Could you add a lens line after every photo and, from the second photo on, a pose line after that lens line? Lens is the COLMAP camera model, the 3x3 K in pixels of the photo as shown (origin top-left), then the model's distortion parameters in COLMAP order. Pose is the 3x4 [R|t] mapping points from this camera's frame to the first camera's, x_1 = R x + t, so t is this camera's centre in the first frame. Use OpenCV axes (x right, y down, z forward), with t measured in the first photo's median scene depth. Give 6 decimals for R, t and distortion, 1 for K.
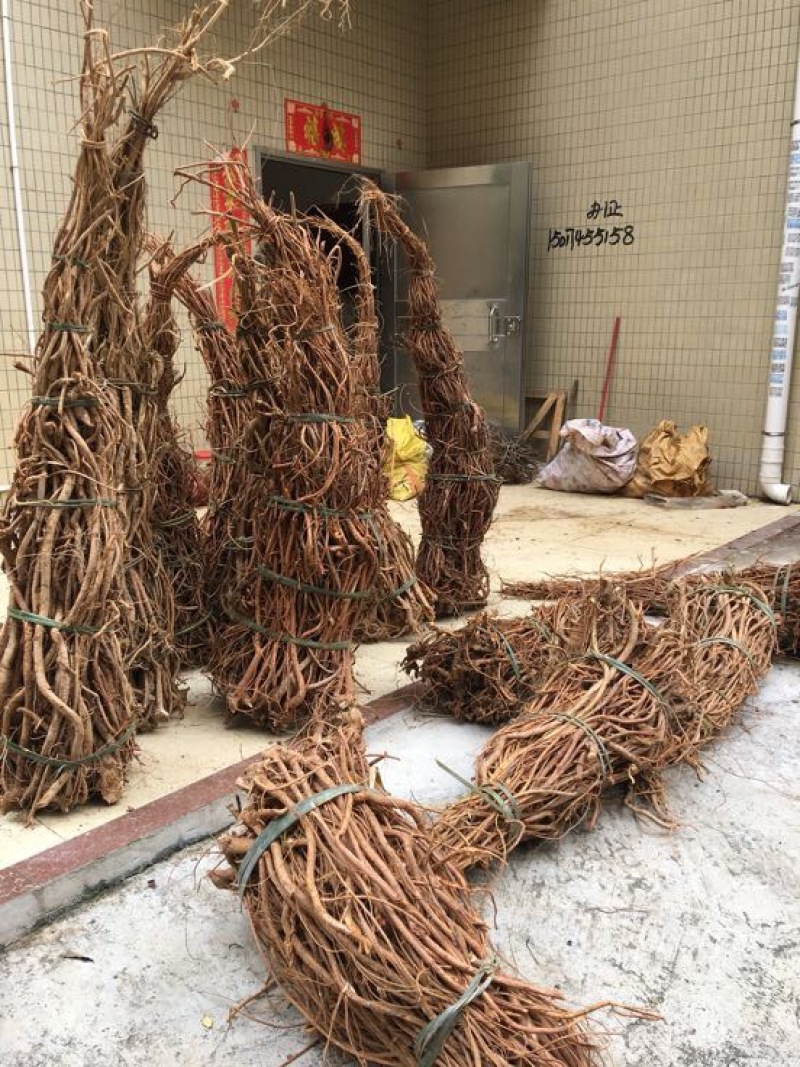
lens RADIAL K [[885.3, 0, 400.0], [0, 885.3, 533.5], [0, 0, 1]] dist [-0.001721, -0.002117]
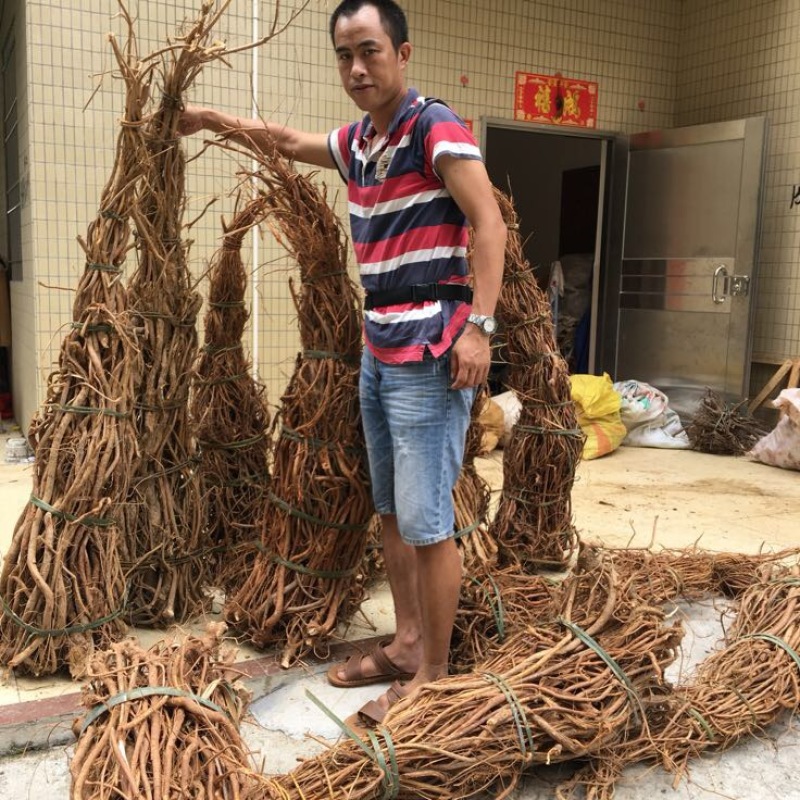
lens RADIAL K [[908.0, 0, 399.8], [0, 908.0, 356.4], [0, 0, 1]] dist [-0.048291, 0.043040]
pose [[0.925652, 0.052081, -0.374774, 0.408210], [-0.108442, 0.985447, -0.130898, 0.005330], [0.362502, 0.161808, 0.917829, 0.023952]]
